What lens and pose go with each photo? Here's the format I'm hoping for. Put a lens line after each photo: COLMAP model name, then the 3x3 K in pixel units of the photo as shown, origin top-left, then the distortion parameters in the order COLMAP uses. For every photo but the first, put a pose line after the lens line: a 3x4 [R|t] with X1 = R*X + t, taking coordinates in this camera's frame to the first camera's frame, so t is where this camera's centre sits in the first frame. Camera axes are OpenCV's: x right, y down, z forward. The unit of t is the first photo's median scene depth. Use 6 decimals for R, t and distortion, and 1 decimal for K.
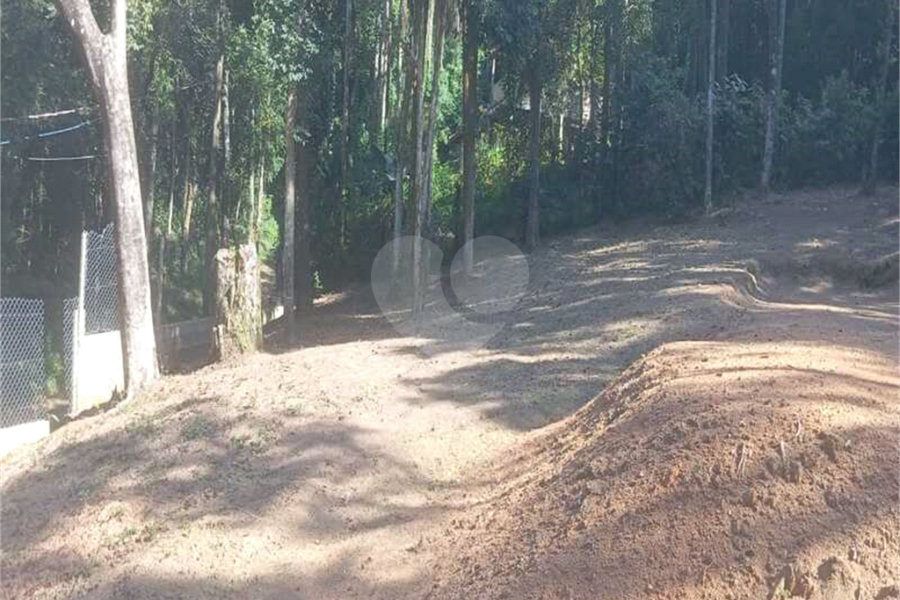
lens RADIAL K [[728.1, 0, 444.9], [0, 728.1, 245.0], [0, 0, 1]] dist [0.004087, -0.010975]
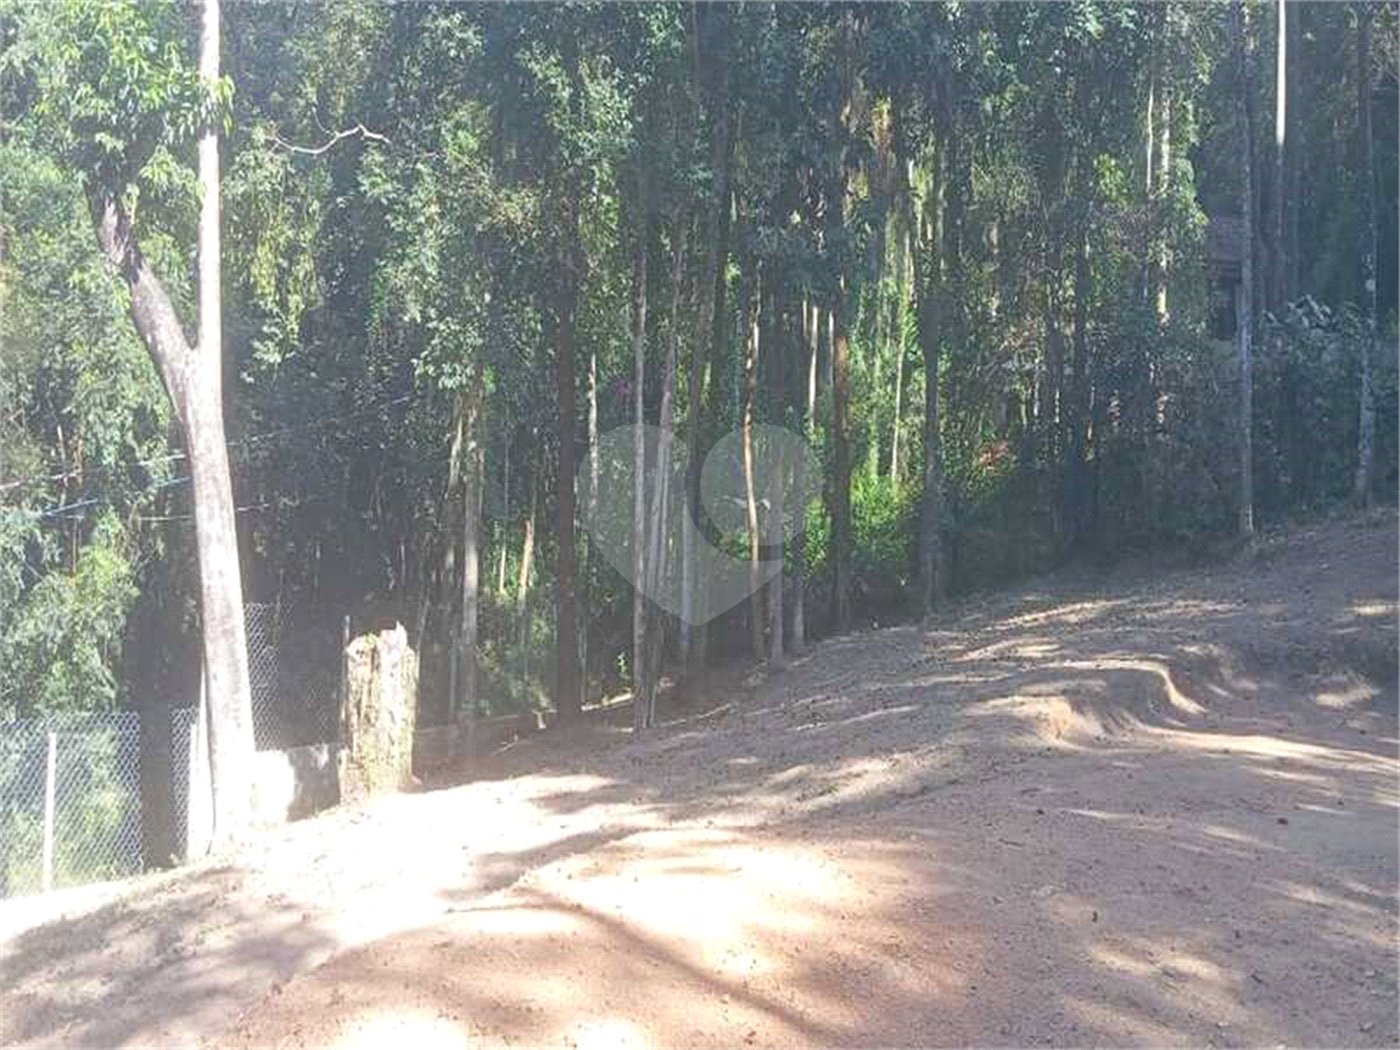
lens RADIAL K [[1119.5, 0, 692.5], [0, 1119.5, 518.5], [0, 0, 1]] dist [0.048392, -0.090617]
pose [[0.955041, -0.042184, -0.293457, 0.158792], [0.024445, 0.997660, -0.063856, -0.015832], [0.295464, 0.053811, 0.953837, 0.034453]]
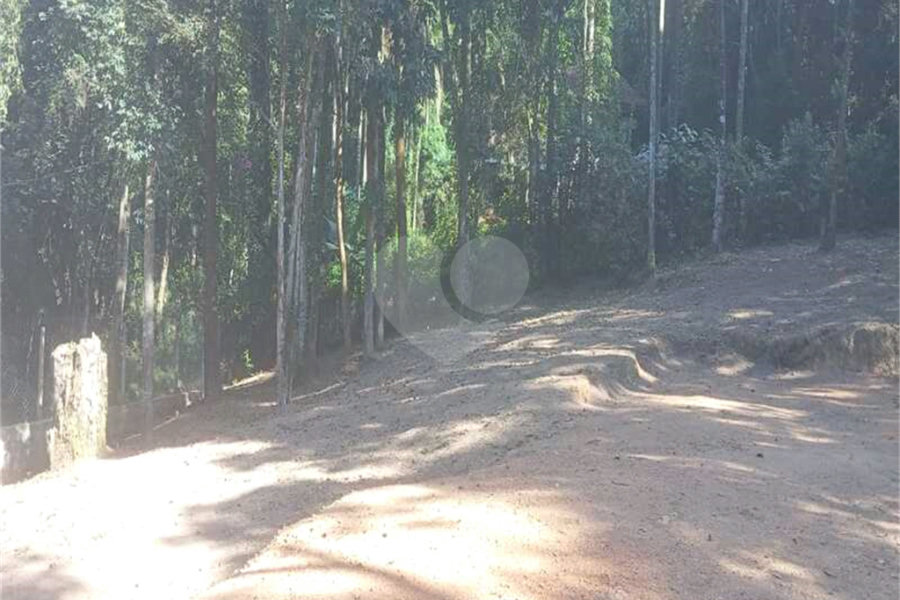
lens RADIAL K [[725.4, 0, 446.1], [0, 725.4, 269.1], [0, 0, 1]] dist [0.064444, -0.122984]
pose [[0.997723, -0.033706, -0.058412, 0.118680], [0.031499, 0.998770, -0.038298, -0.019595], [0.059631, 0.036371, 0.997558, 0.052079]]
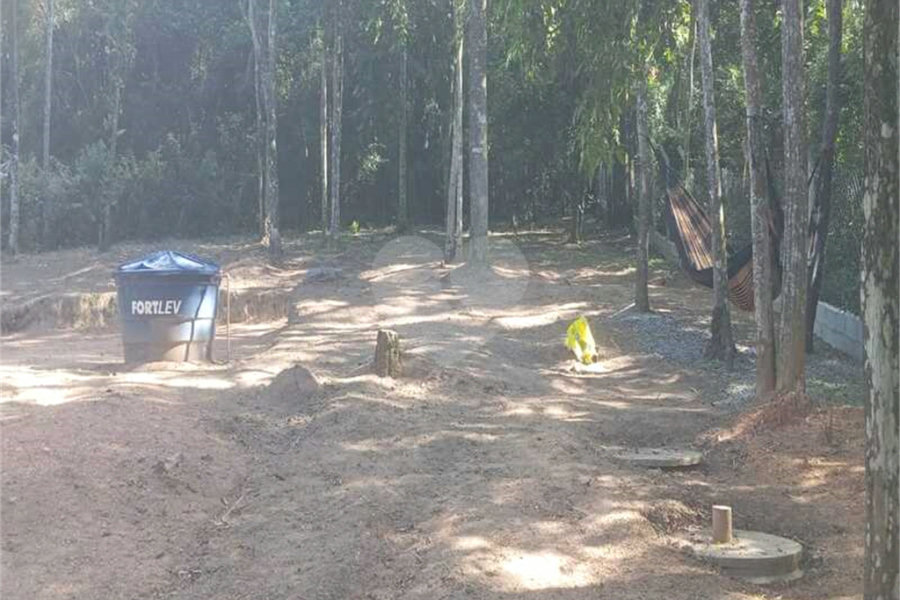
lens RADIAL K [[730.6, 0, 452.2], [0, 730.6, 276.0], [0, 0, 1]] dist [0.061513, -0.129546]
pose [[0.770132, -0.051423, 0.635808, 0.200330], [0.087866, 0.995796, -0.025891, 0.031235], [-0.631804, 0.075805, 0.771413, -0.142878]]
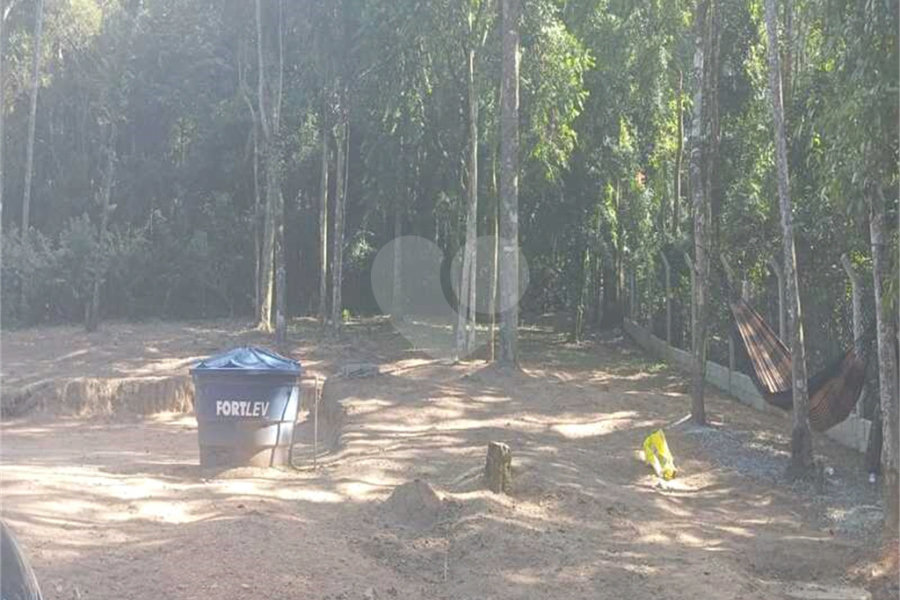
lens RADIAL K [[732.3, 0, 453.5], [0, 732.3, 332.6], [0, 0, 1]] dist [0.074939, -0.130080]
pose [[0.719052, 0.009184, 0.694895, 0.156839], [0.047523, 0.996922, -0.062351, 0.017362], [-0.693329, 0.077857, 0.716403, -0.092256]]
